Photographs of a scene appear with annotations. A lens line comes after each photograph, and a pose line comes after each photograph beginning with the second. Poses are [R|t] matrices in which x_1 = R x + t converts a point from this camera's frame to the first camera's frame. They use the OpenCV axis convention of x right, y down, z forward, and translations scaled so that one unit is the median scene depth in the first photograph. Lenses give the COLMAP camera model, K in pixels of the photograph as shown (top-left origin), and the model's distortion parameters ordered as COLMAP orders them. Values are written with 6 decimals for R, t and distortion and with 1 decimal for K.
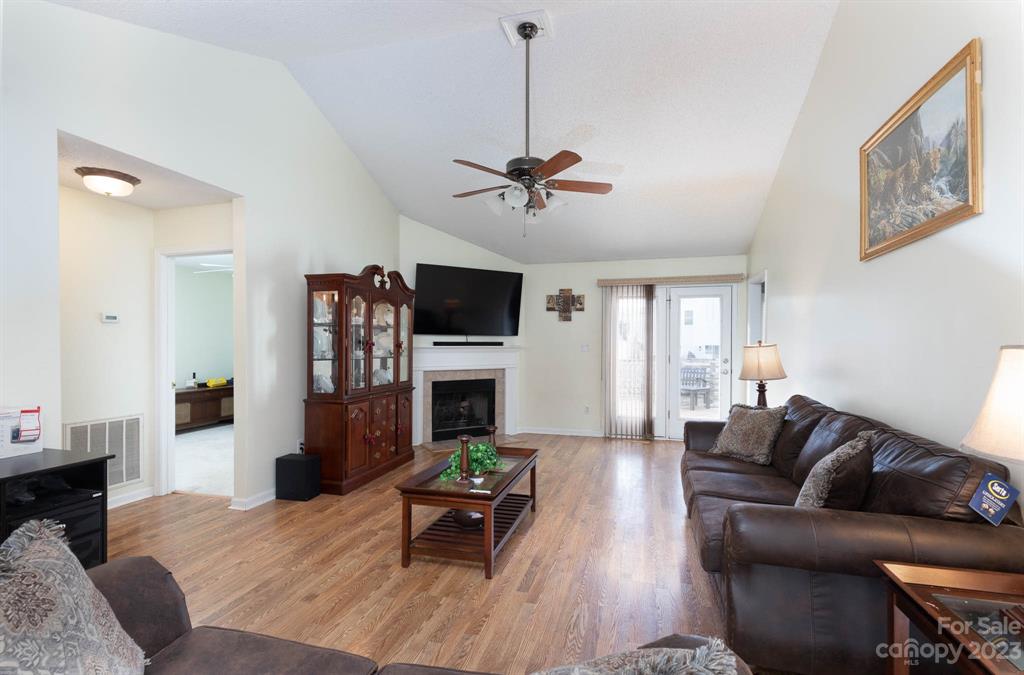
lens RADIAL K [[482.1, 0, 512.0], [0, 482.1, 337.5], [0, 0, 1]] dist [-0.000101, -0.000007]
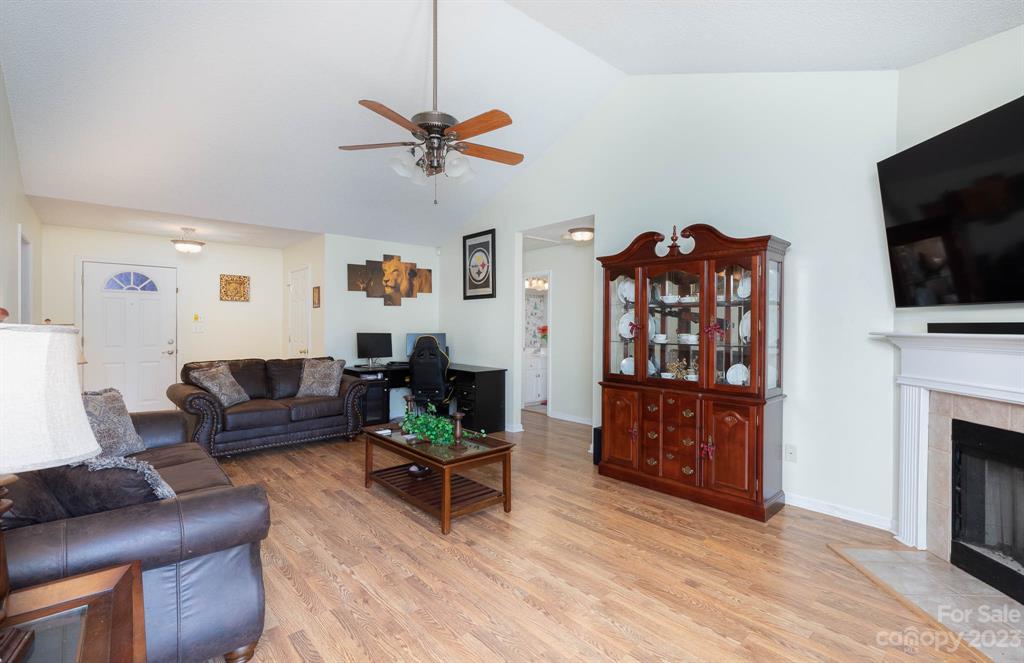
lens RADIAL K [[457.1, 0, 512.0], [0, 457.1, 331.5], [0, 0, 1]] dist [-0.002903, -0.000373]
pose [[-0.531636, 0.001512, -0.846972, 0.569796], [0.002611, 0.999997, 0.000146, 0.022709], [0.846969, -0.002134, -0.531638, 1.356579]]
